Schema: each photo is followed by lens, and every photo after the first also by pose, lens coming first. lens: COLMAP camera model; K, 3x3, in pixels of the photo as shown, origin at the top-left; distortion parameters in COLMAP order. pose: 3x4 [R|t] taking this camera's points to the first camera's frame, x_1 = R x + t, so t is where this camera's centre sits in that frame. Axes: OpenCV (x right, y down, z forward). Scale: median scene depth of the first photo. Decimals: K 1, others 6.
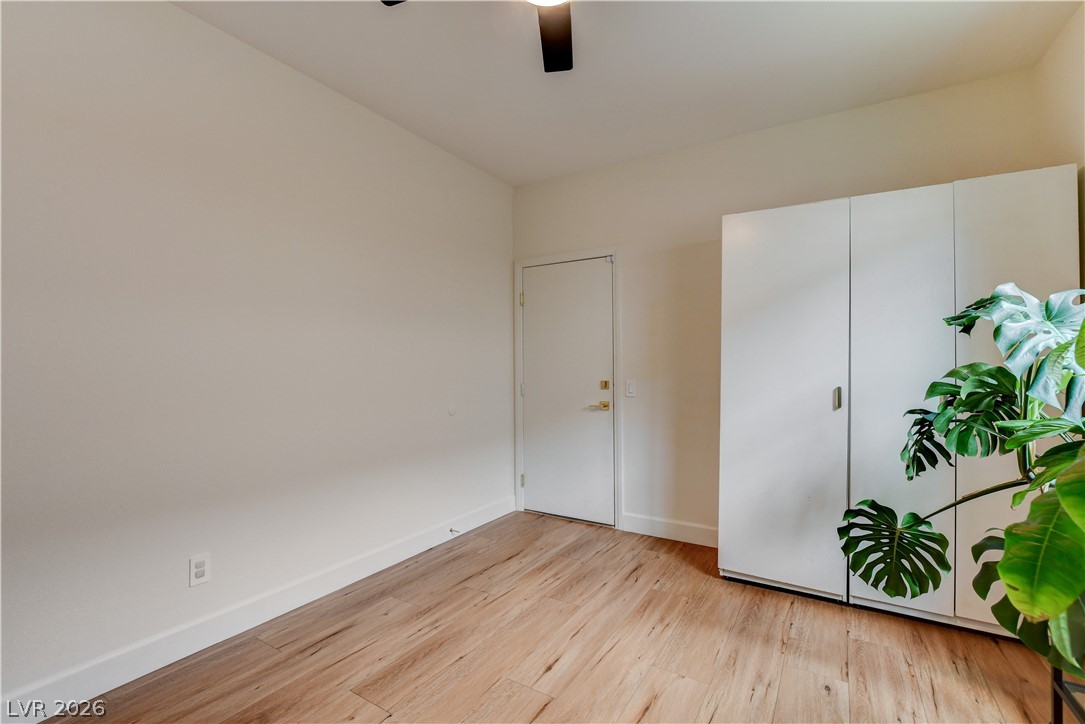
lens RADIAL K [[484.9, 0, 539.3], [0, 484.9, 363.0], [0, 0, 1]] dist [-0.013435, 0.000069]
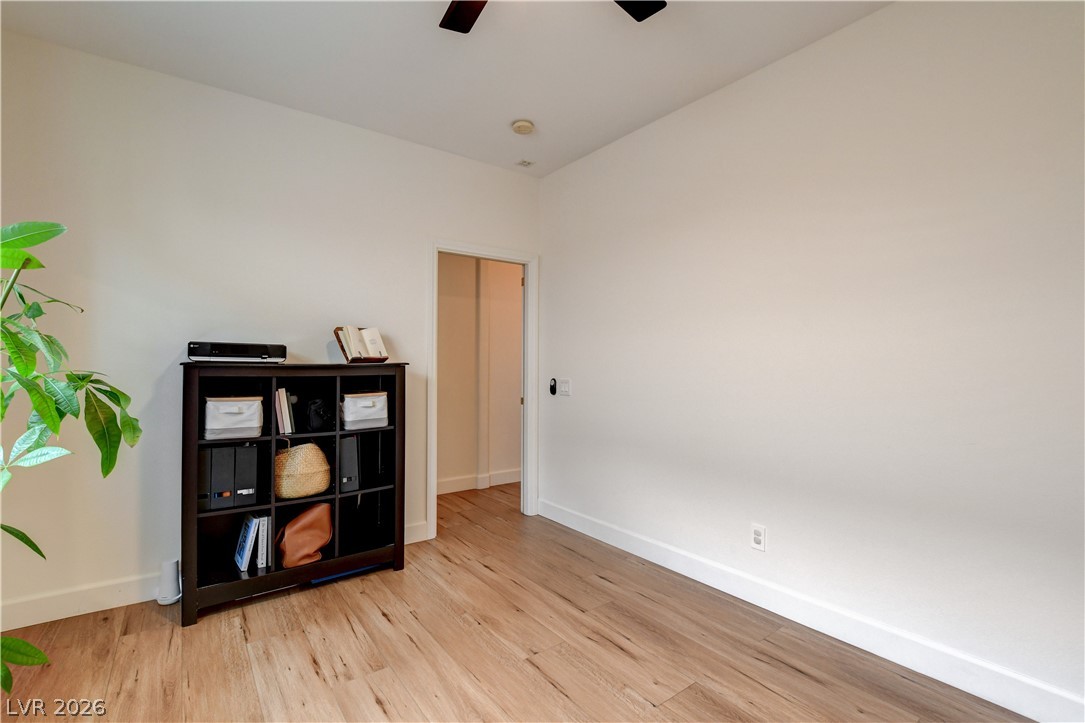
lens RADIAL K [[484.9, 0, 538.5], [0, 484.9, 359.6], [0, 0, 1]] dist [-0.013435, 0.000069]
pose [[-0.347926, 0.001331, -0.937521, 0.623093], [0.000163, 0.999999, 0.001359, -0.012574], [0.937522, 0.000320, -0.347926, 0.937569]]
